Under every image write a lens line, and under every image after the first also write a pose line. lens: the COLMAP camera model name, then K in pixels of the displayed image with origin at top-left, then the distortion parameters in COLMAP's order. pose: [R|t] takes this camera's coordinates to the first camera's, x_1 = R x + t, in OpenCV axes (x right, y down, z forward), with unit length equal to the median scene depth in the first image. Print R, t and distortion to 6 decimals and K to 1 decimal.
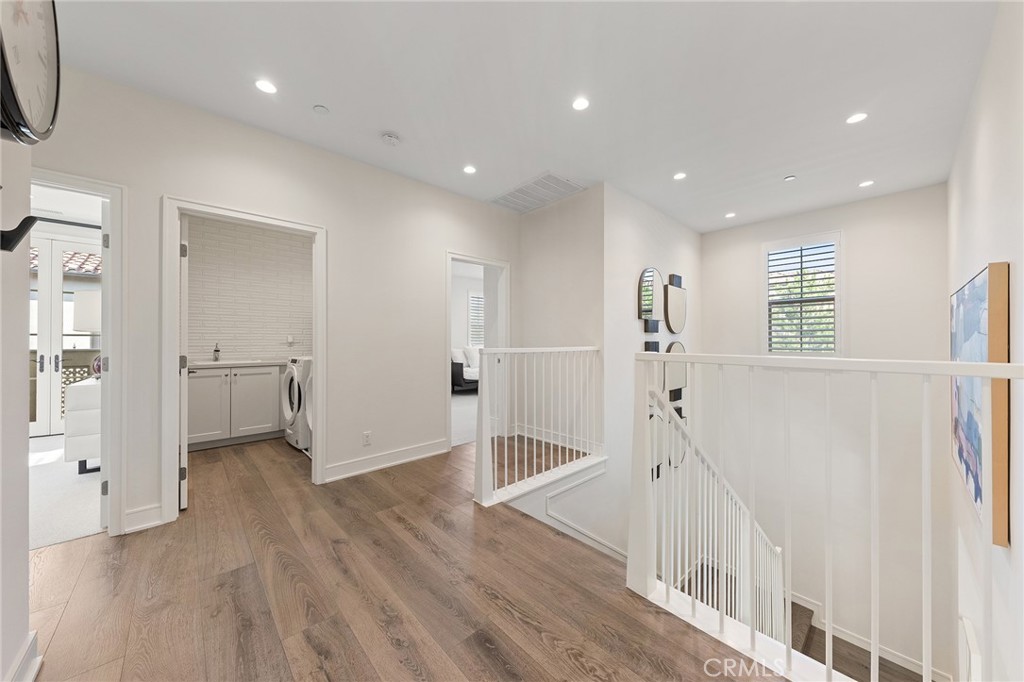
lens RADIAL K [[356.9, 0, 510.1], [0, 356.9, 338.2], [0, 0, 1]] dist [0.000341, -0.000202]
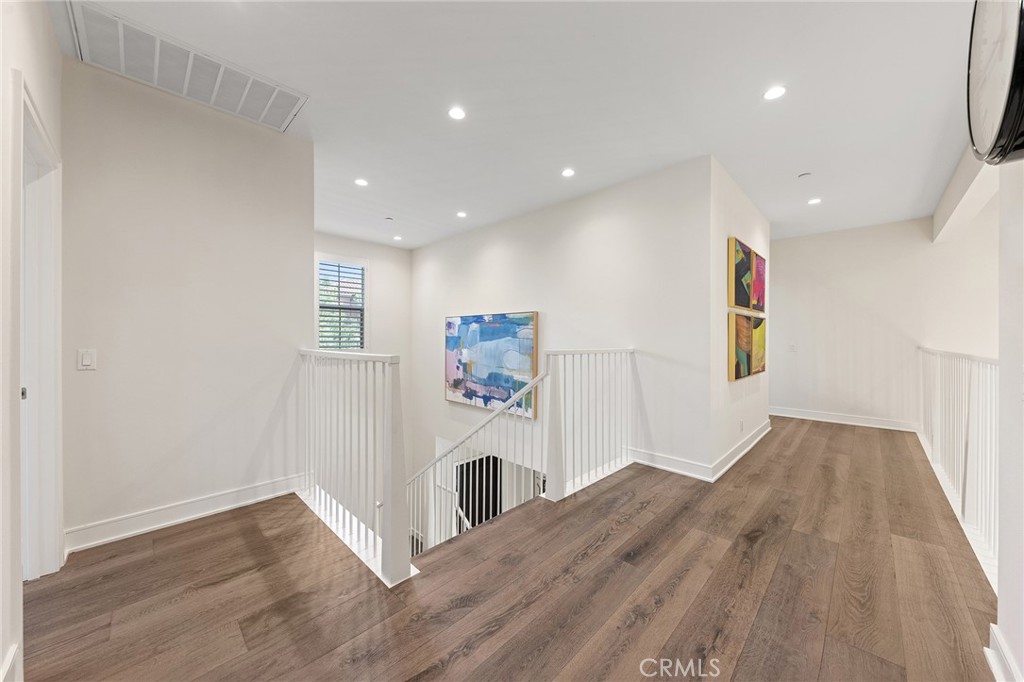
lens RADIAL K [[356.9, 0, 510.1], [0, 356.9, 338.2], [0, 0, 1]] dist [0.000341, -0.000202]
pose [[-0.047831, -0.000753, 0.998855, -1.329629], [-0.007817, 0.999969, 0.000380, -0.012165], [-0.998825, -0.007790, -0.047835, 1.408085]]
